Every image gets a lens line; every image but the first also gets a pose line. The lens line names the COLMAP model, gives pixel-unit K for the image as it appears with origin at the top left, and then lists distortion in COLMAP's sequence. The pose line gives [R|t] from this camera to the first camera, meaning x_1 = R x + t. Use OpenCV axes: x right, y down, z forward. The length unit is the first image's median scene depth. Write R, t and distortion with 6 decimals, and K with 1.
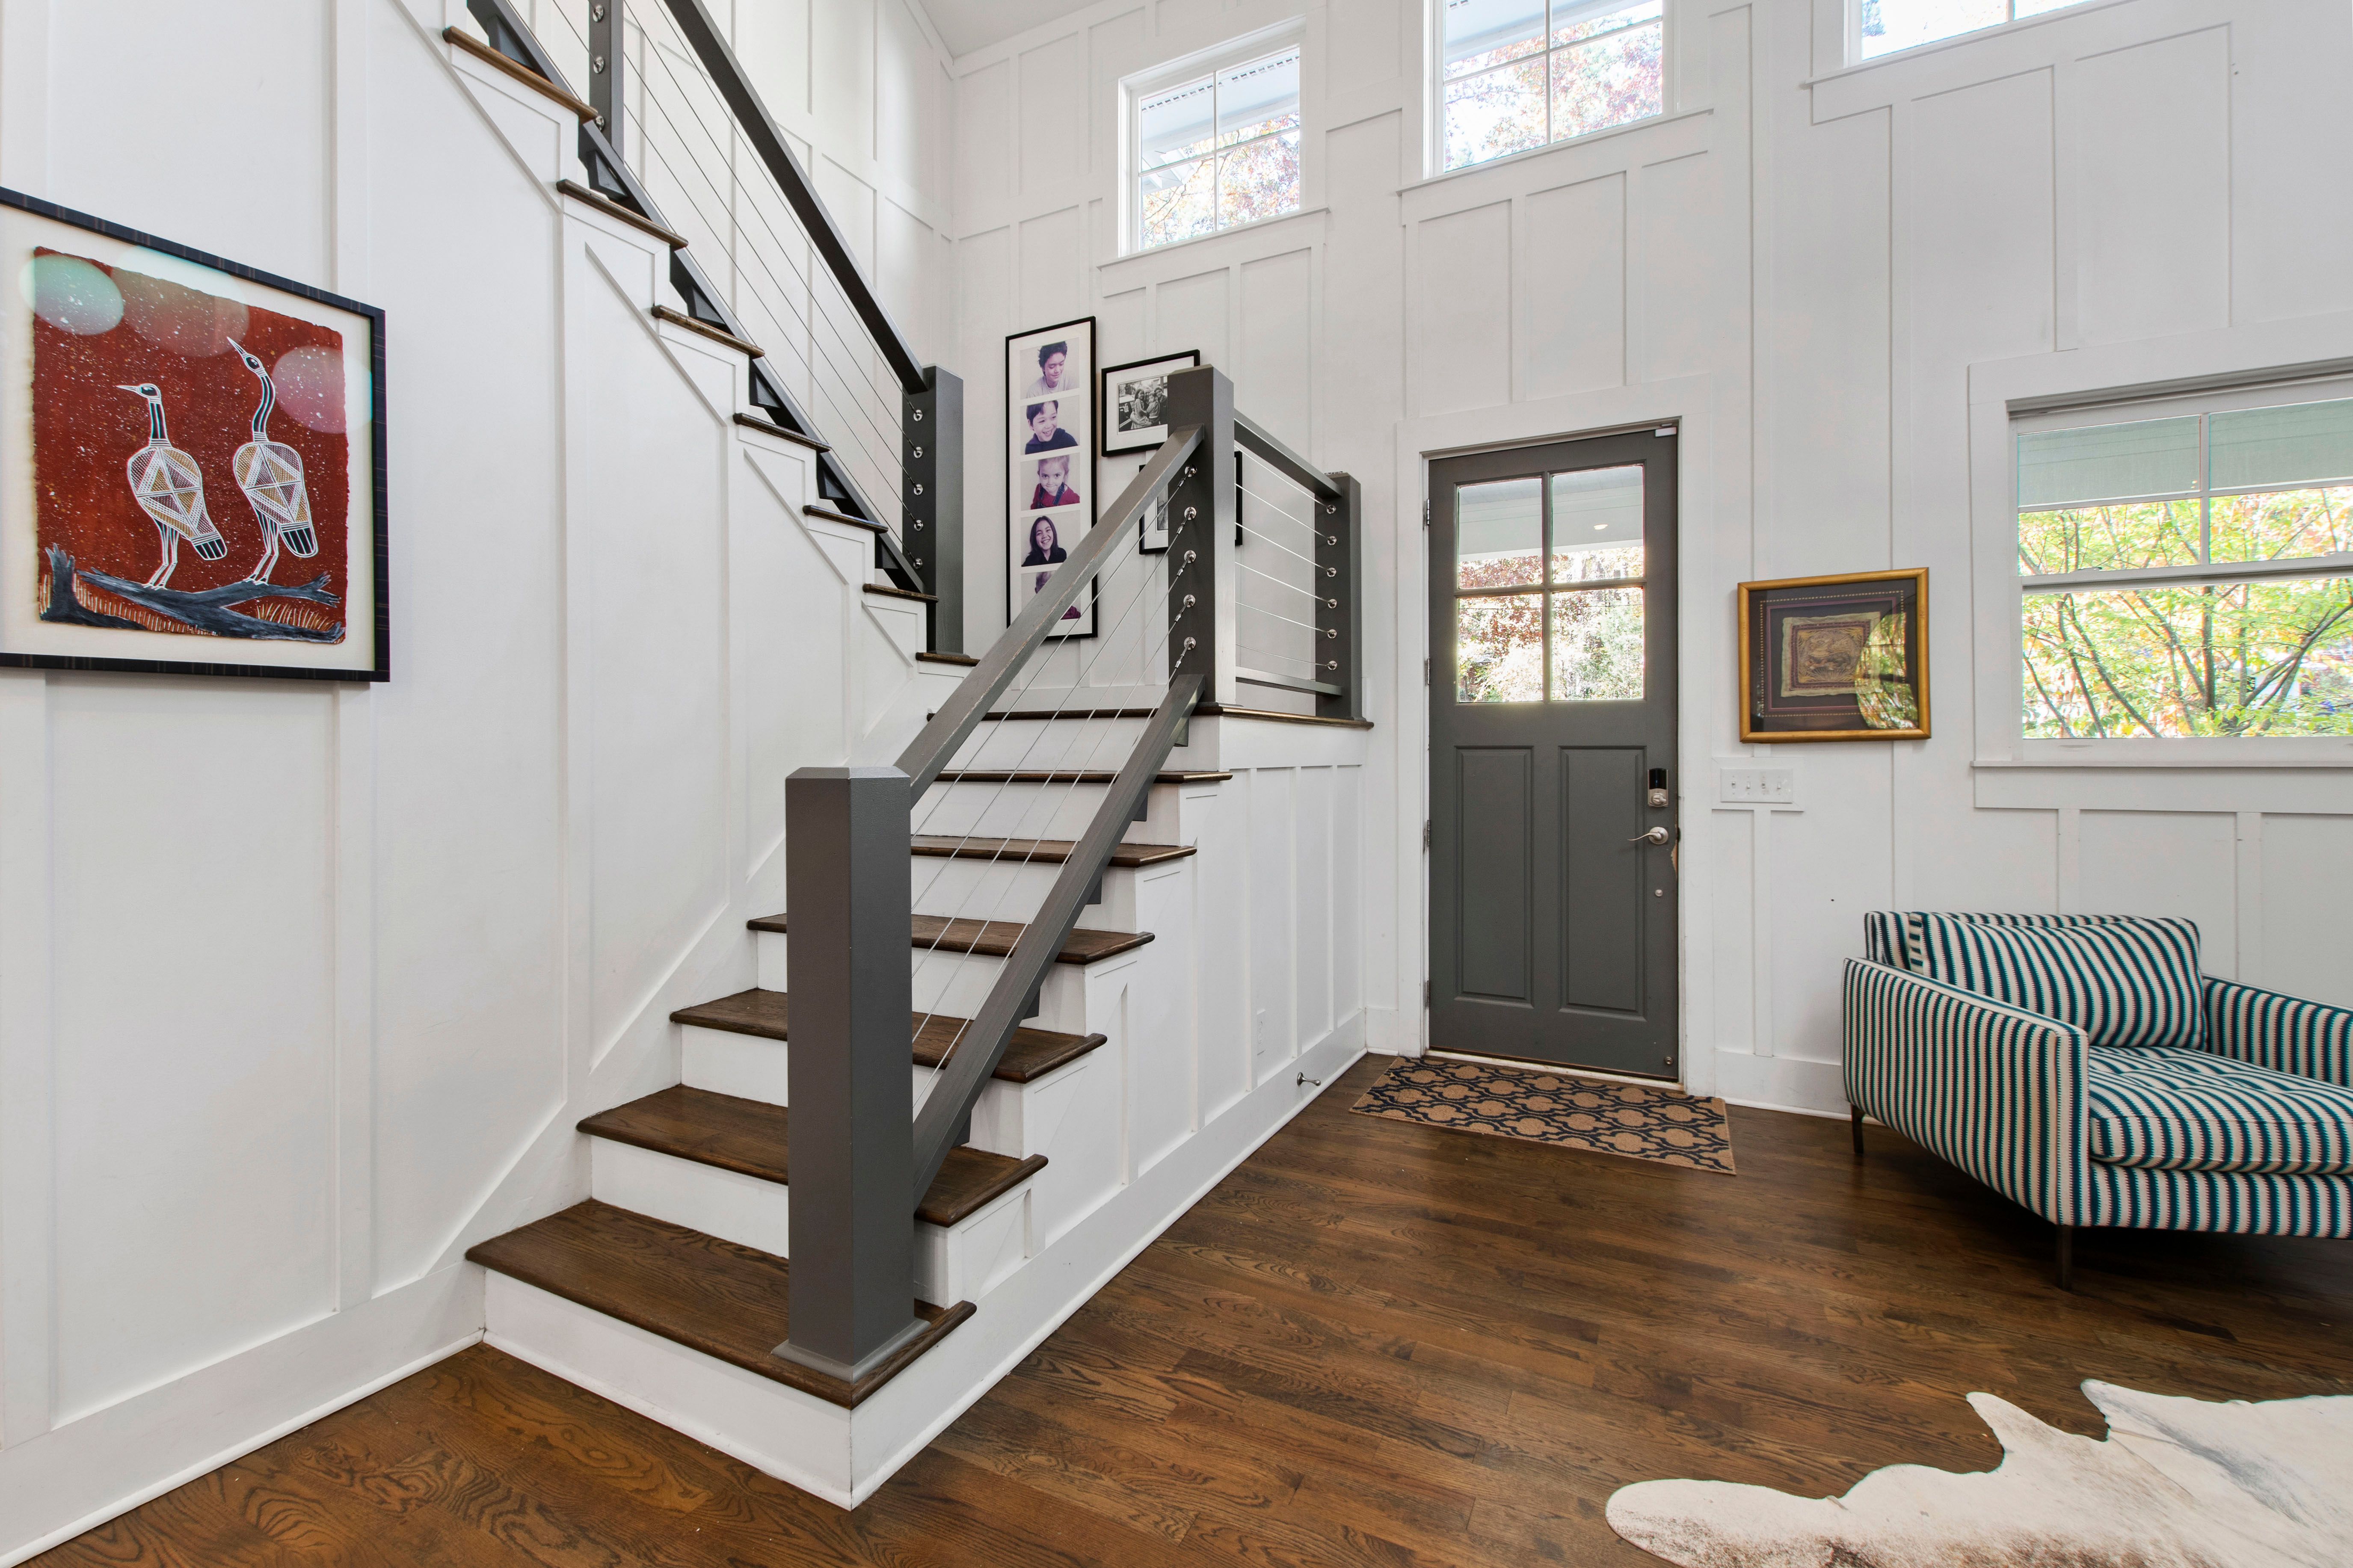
lens RADIAL K [[1019.5, 0, 1148.2], [0, 1019.5, 754.3], [0, 0, 1]] dist [0.002859, -0.001502]
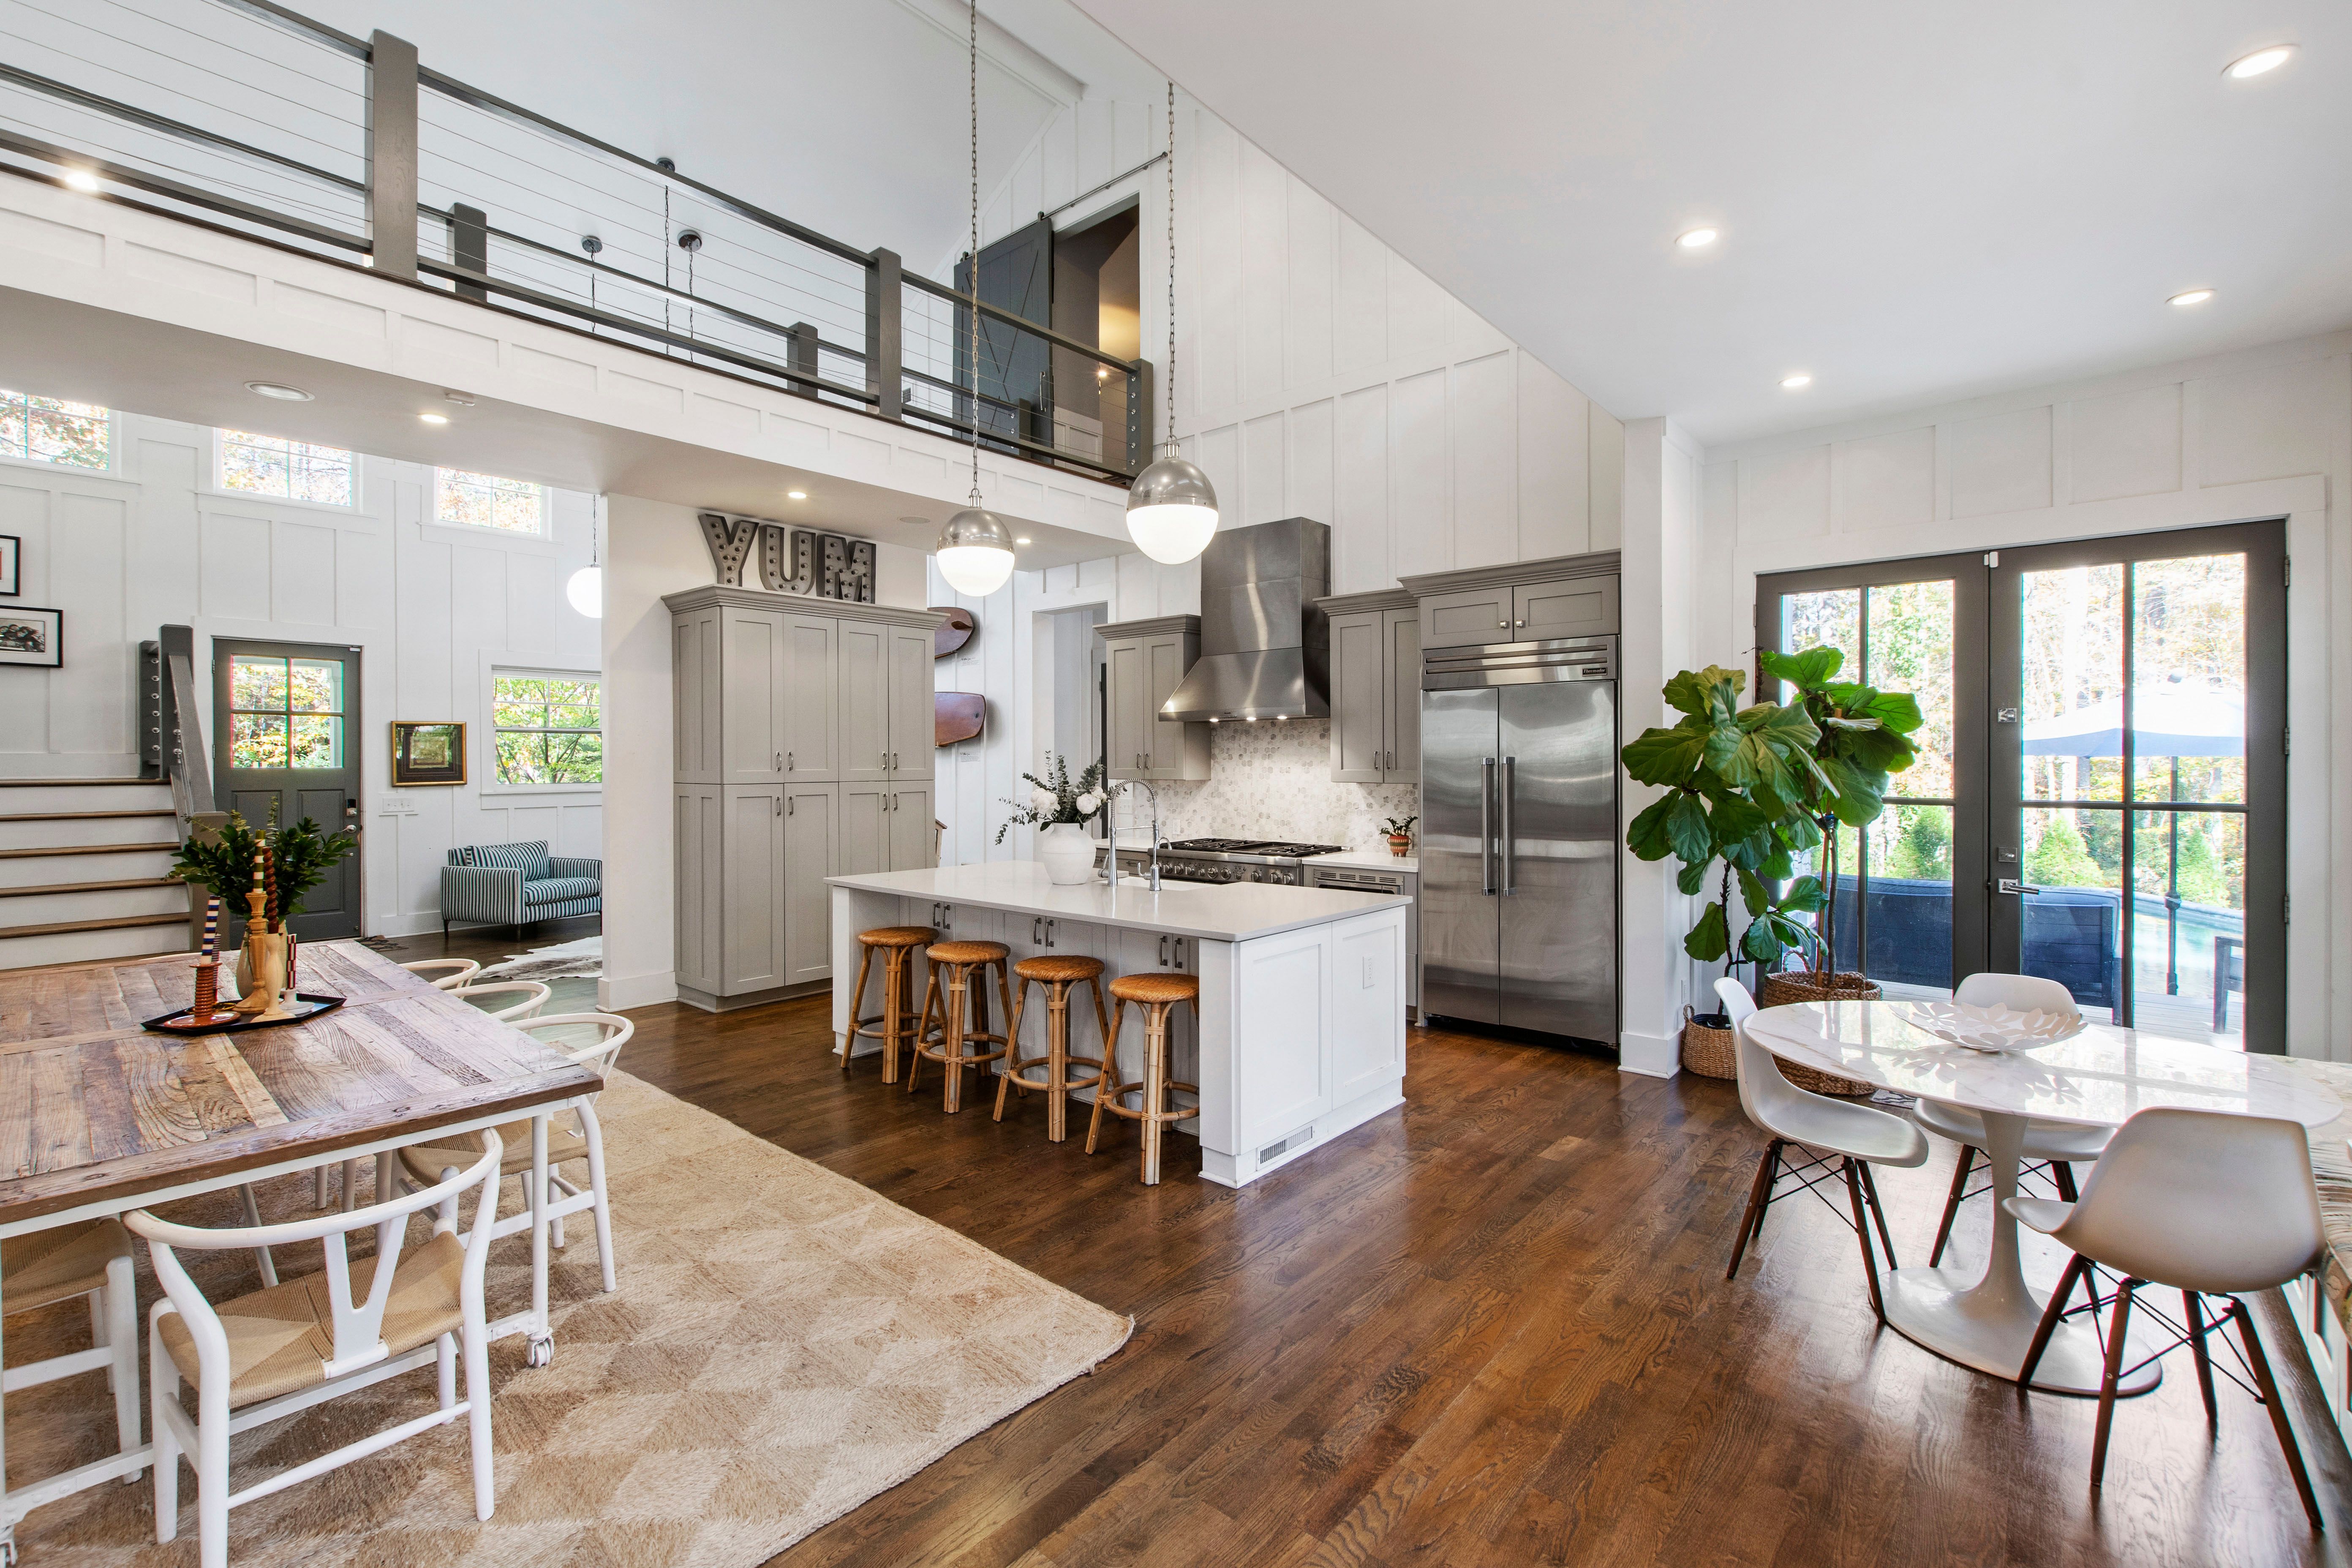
lens RADIAL K [[1019.2, 0, 1136.4], [0, 1019.2, 762.7], [0, 0, 1]] dist [0.002859, -0.001502]
pose [[0.260948, -0.006698, 0.965330, -1.321772], [0.006281, 0.999967, 0.005240, -0.072241], [-0.965332, 0.004695, 0.260982, -1.356402]]
